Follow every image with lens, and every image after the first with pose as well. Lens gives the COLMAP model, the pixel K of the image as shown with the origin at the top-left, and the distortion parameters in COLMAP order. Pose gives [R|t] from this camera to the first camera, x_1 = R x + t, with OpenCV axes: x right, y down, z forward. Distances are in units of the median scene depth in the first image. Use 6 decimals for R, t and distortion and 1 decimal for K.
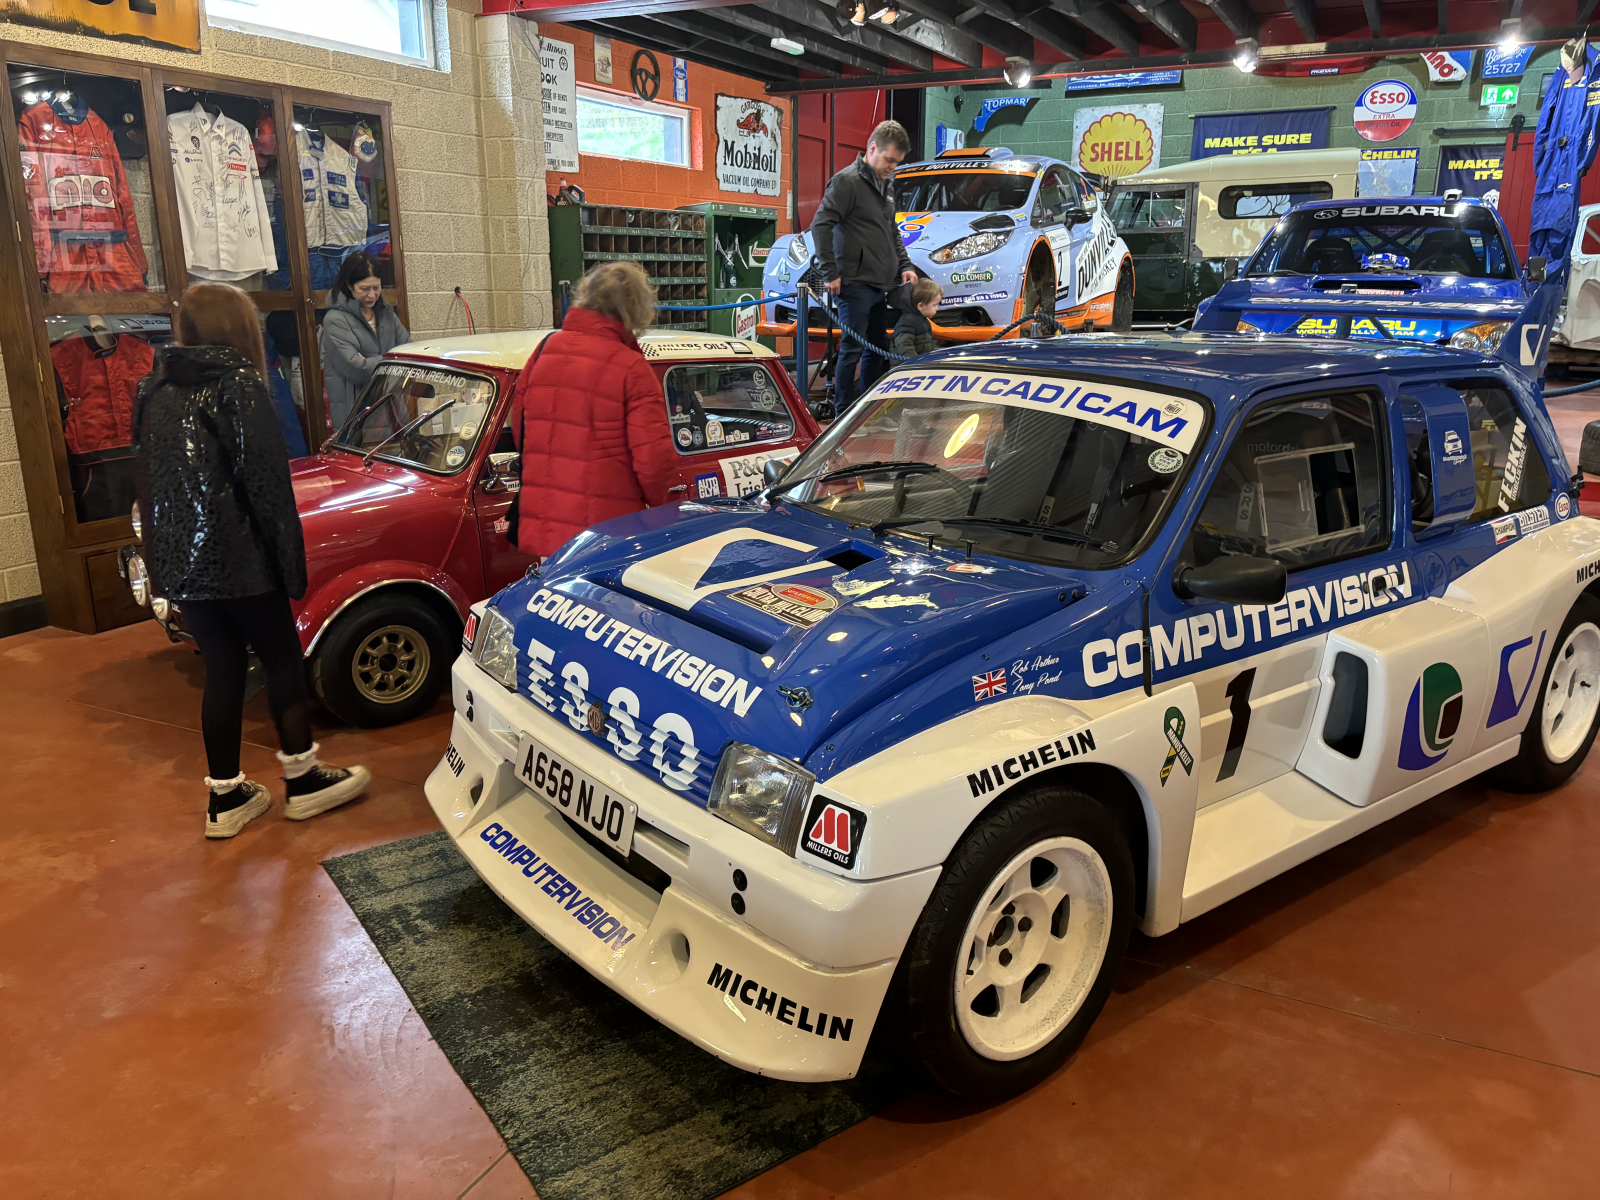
lens RADIAL K [[1207.9, 0, 793.0], [0, 1207.9, 605.2], [0, 0, 1]] dist [0.056595, -0.052546]
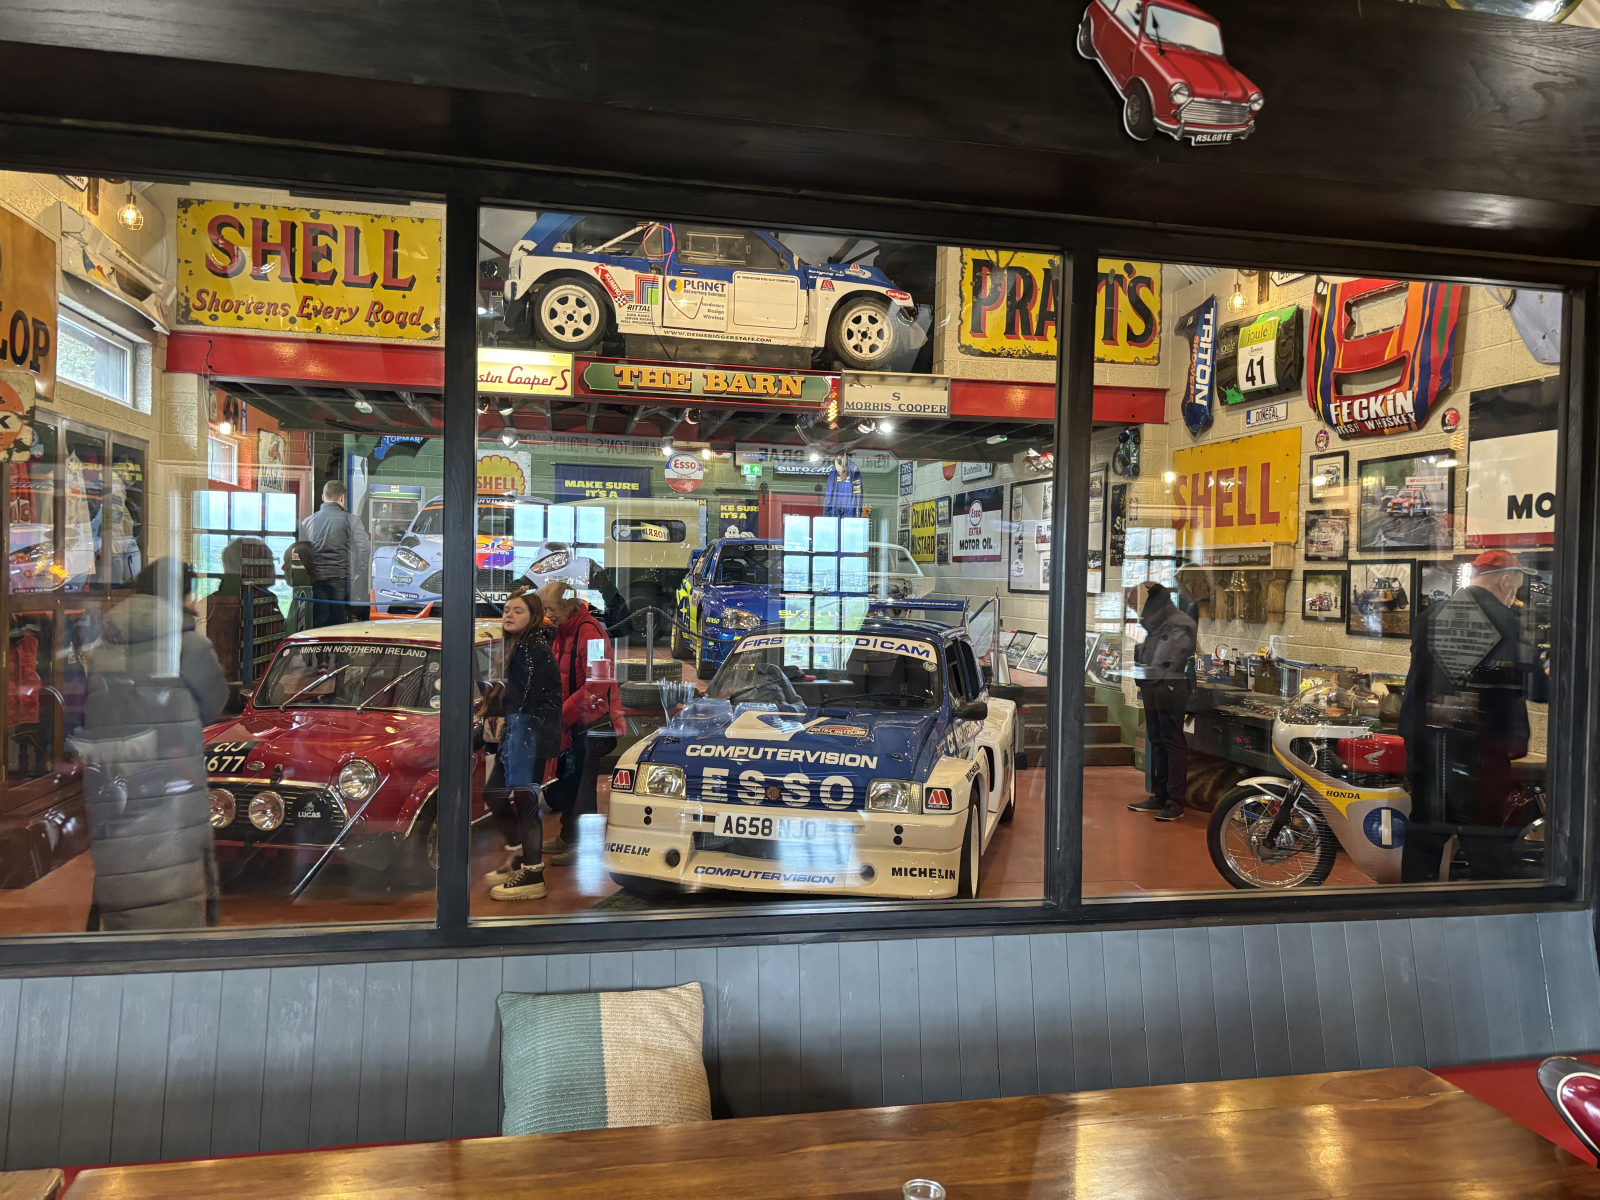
lens RADIAL K [[1207.9, 0, 810.0], [0, 1207.9, 606.5], [0, 0, 1]] dist [0.056595, -0.052546]
pose [[0.782790, -0.002978, 0.622279, -0.304825], [0.147775, 0.972273, -0.181239, 0.036244], [-0.604486, 0.233830, 0.761525, -0.156010]]
